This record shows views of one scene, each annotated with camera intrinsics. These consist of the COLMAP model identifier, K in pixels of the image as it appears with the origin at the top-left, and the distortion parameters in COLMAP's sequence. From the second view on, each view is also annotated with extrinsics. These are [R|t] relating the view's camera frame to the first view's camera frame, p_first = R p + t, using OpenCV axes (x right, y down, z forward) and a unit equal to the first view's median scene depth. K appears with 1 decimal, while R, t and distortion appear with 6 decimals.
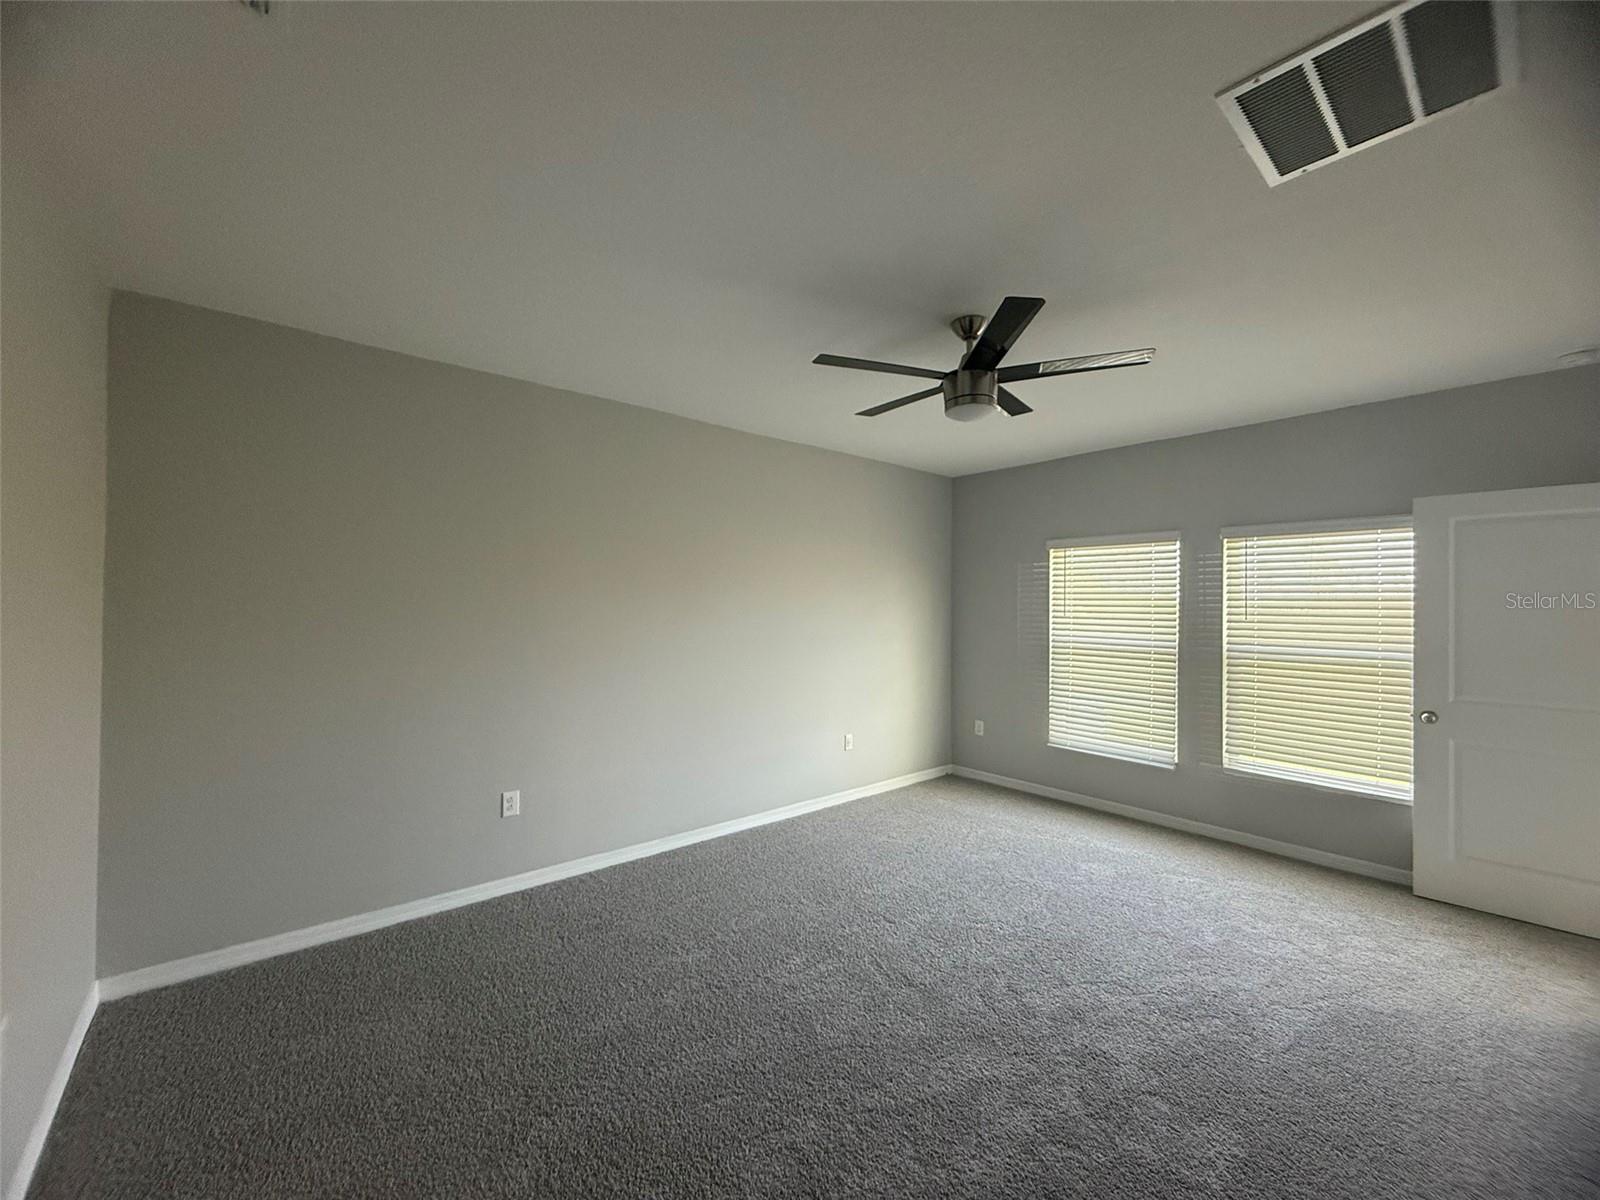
lens RADIAL K [[640.3, 0, 790.2], [0, 640.3, 606.1], [0, 0, 1]] dist [-0.011490, -0.000225]
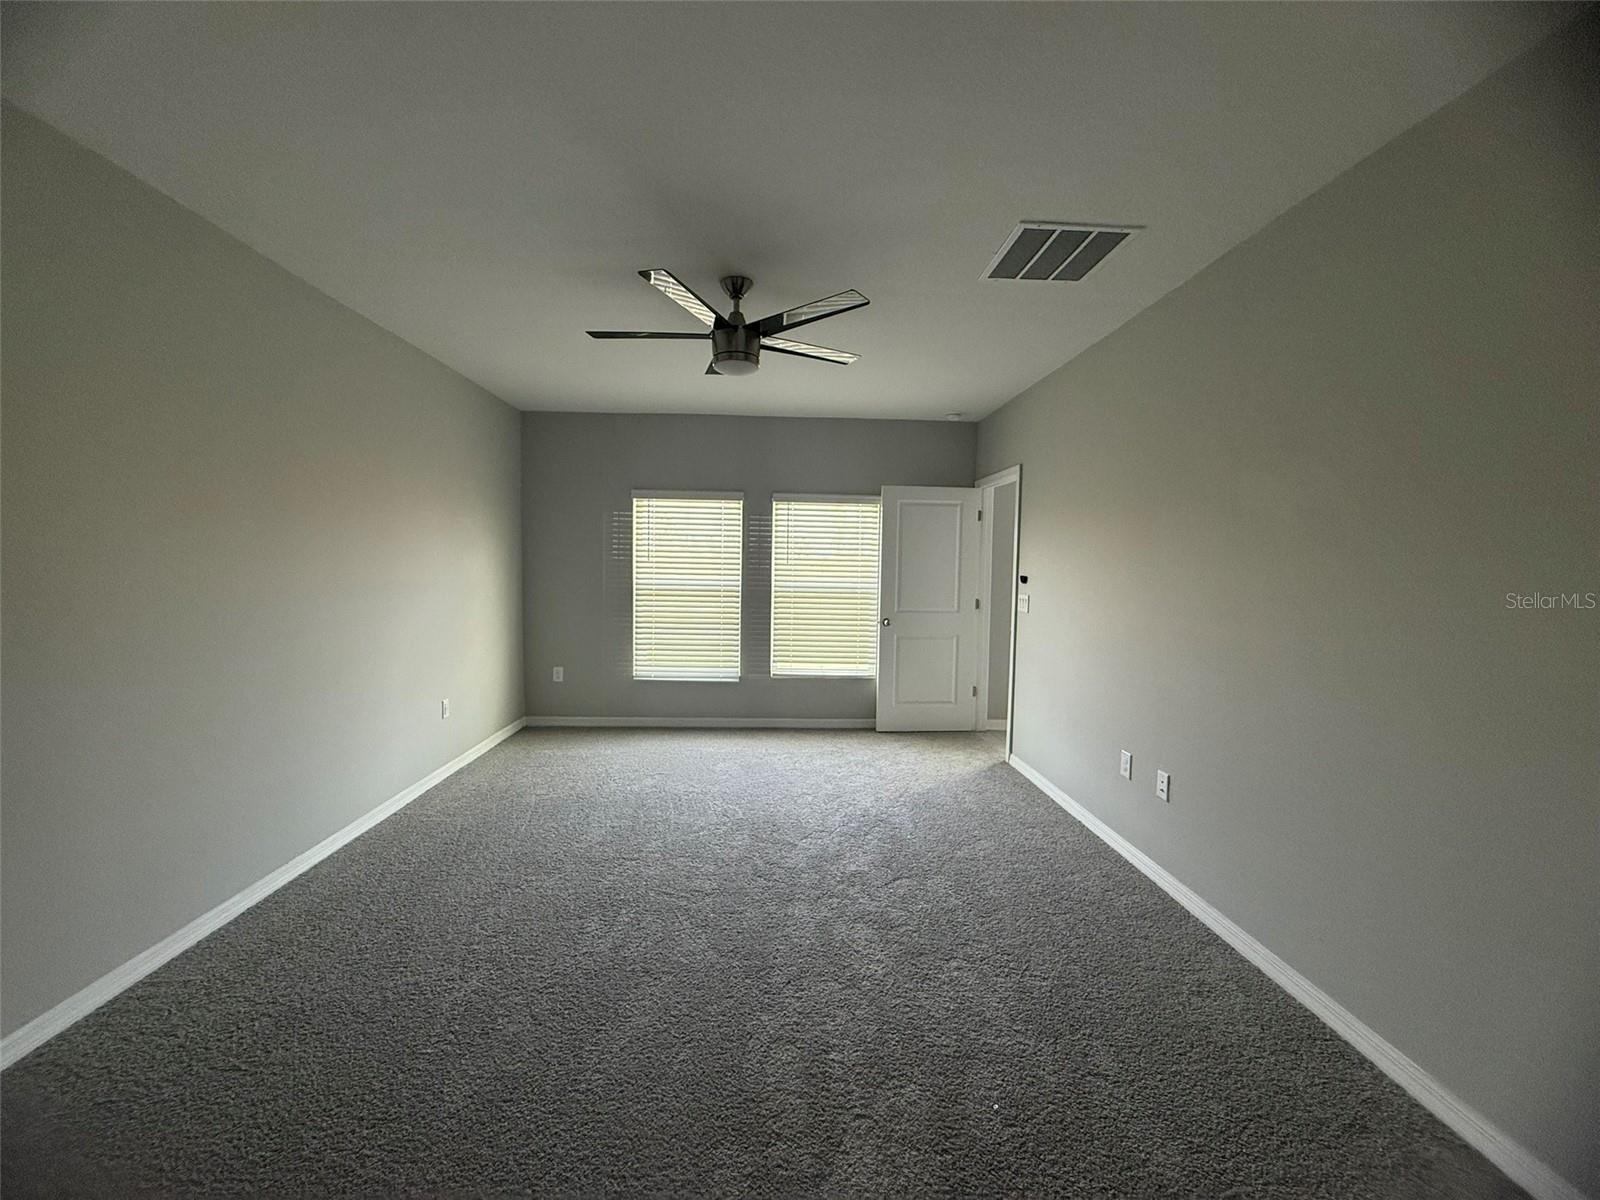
lens RADIAL K [[640.3, 0, 790.6], [0, 640.3, 608.8], [0, 0, 1]] dist [-0.011490, -0.000225]
pose [[0.610666, -0.054008, 0.790045, -0.350683], [-0.009149, 0.997124, 0.075236, 0.014903], [-0.791836, -0.053172, 0.608415, 0.155083]]
